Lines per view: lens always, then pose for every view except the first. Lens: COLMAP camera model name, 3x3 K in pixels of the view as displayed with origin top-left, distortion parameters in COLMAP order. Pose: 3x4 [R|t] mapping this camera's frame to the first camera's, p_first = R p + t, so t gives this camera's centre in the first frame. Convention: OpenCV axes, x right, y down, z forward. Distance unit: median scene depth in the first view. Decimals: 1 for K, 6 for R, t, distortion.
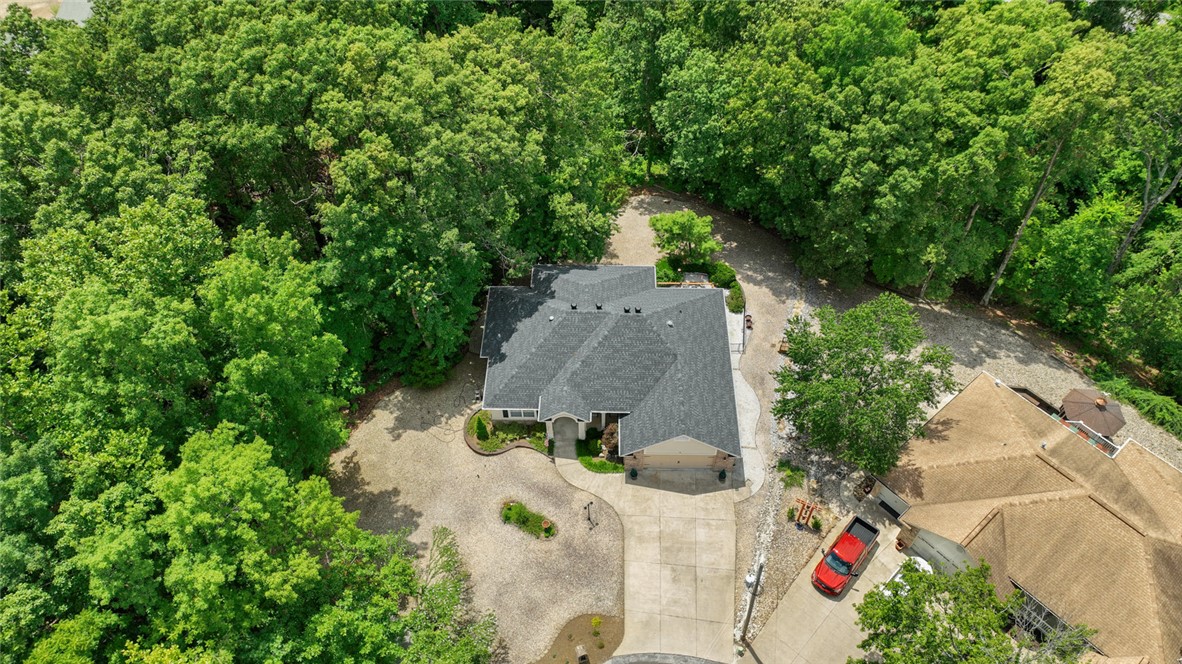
lens RADIAL K [[825.0, 0, 591.0], [0, 825.0, 332.0], [0, 0, 1]] dist [-0.000284, -0.000950]
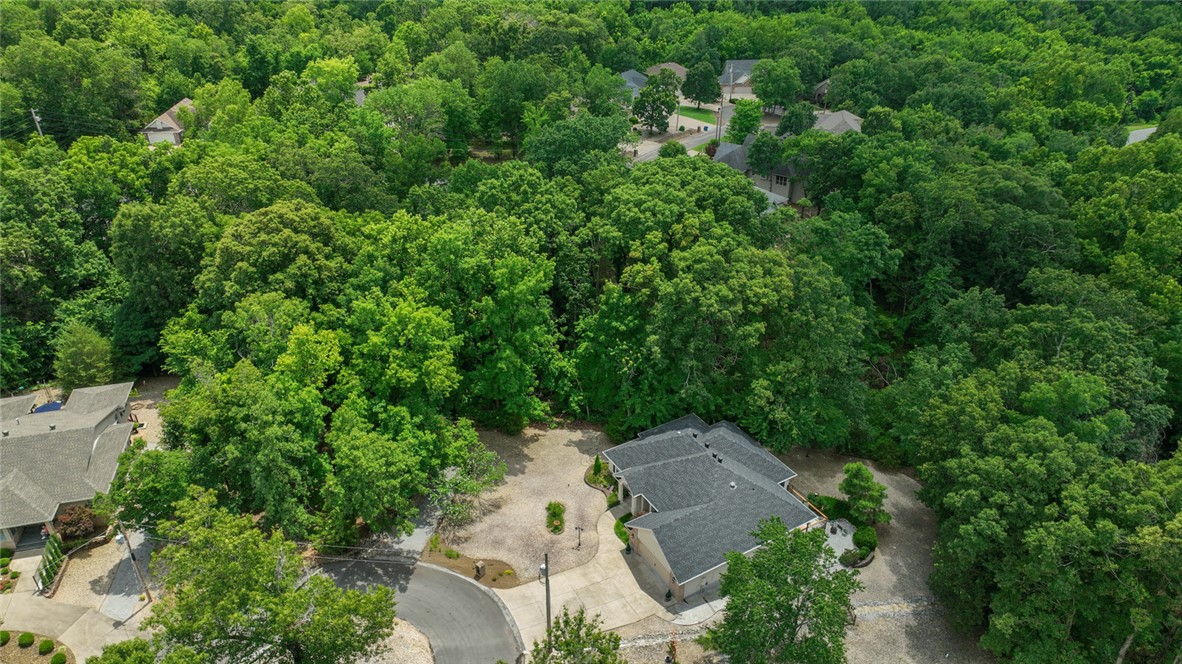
lens RADIAL K [[825.0, 0, 591.0], [0, 825.0, 332.0], [0, 0, 1]] dist [-0.000284, -0.000950]
pose [[0.537248, 0.440587, -0.719199, 0.811827], [-0.656617, 0.753674, -0.028793, -0.008746], [0.529356, 0.487708, 0.694207, -0.094472]]
